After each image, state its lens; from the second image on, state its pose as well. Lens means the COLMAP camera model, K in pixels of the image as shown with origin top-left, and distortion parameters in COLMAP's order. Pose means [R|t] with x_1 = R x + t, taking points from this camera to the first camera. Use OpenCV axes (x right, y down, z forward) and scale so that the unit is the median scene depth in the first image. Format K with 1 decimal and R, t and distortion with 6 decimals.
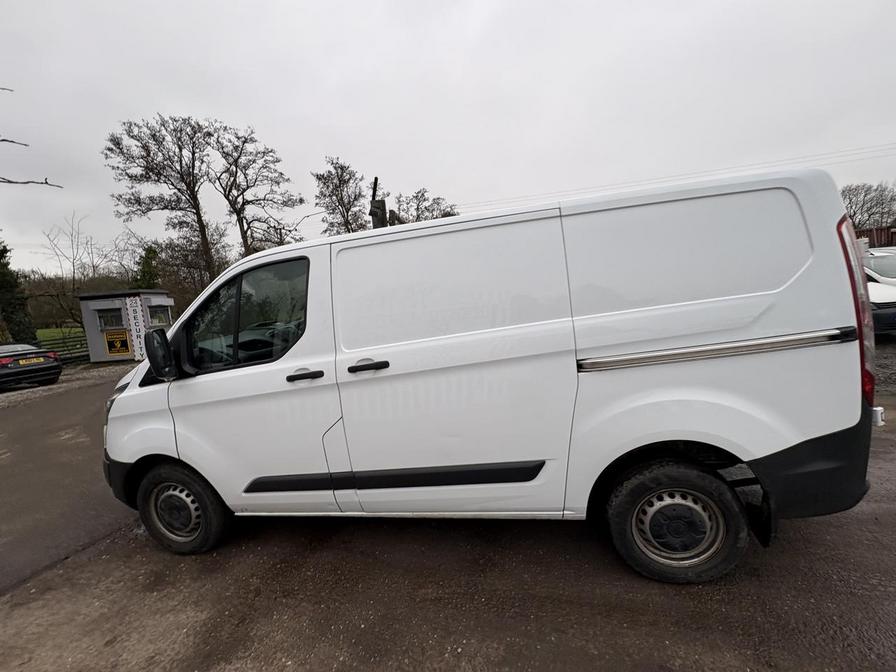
lens RADIAL K [[355.0, 0, 446.9], [0, 355.0, 334.1], [0, 0, 1]] dist [0.001548, -0.000319]
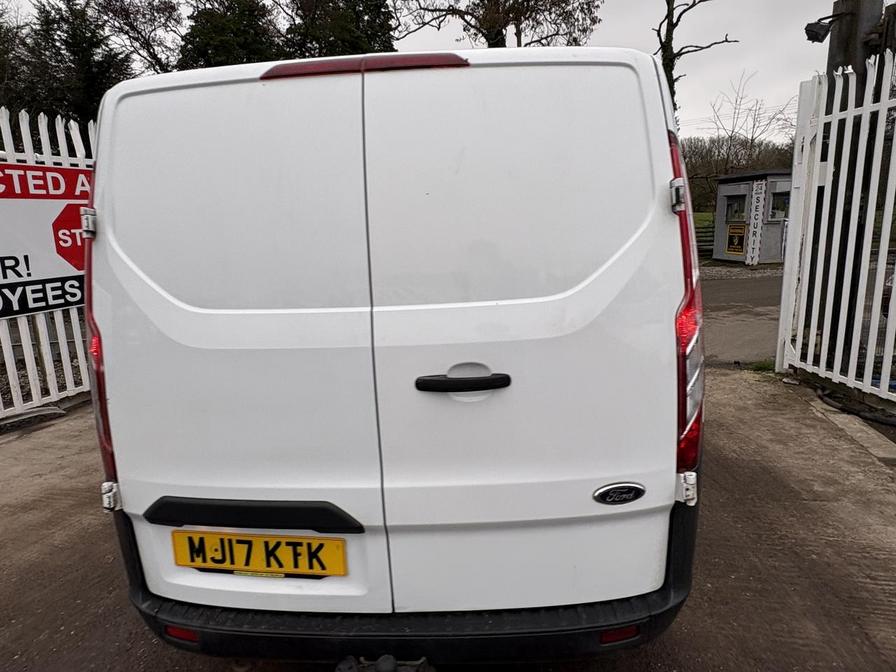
lens RADIAL K [[566.6, 0, 448.6], [0, 566.6, 337.9], [0, 0, 1]] dist [0.000951, -0.000905]
pose [[0.135002, 0.270518, -0.953202, 0.162202], [-0.081162, 0.961795, 0.261462, -0.025798], [0.987516, 0.042066, 0.151800, 0.104595]]
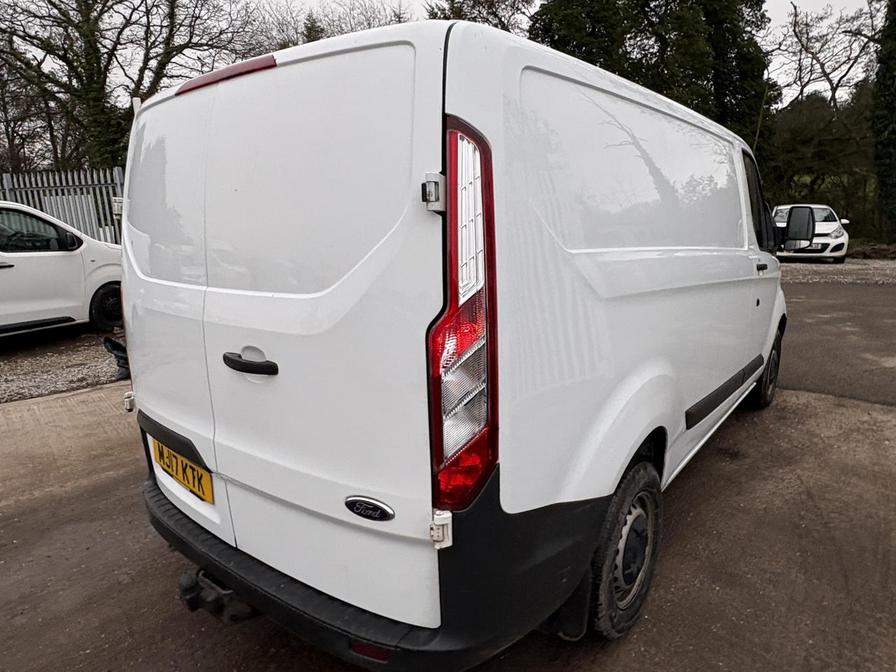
lens RADIAL K [[560.5, 0, 448.8], [0, 560.5, 338.1], [0, 0, 1]] dist [0.002234, 0.000666]
pose [[-0.449620, 0.298062, -0.842022, 0.149418], [-0.033918, 0.936304, 0.349548, -0.032414], [0.892576, 0.185724, -0.410872, 0.165377]]
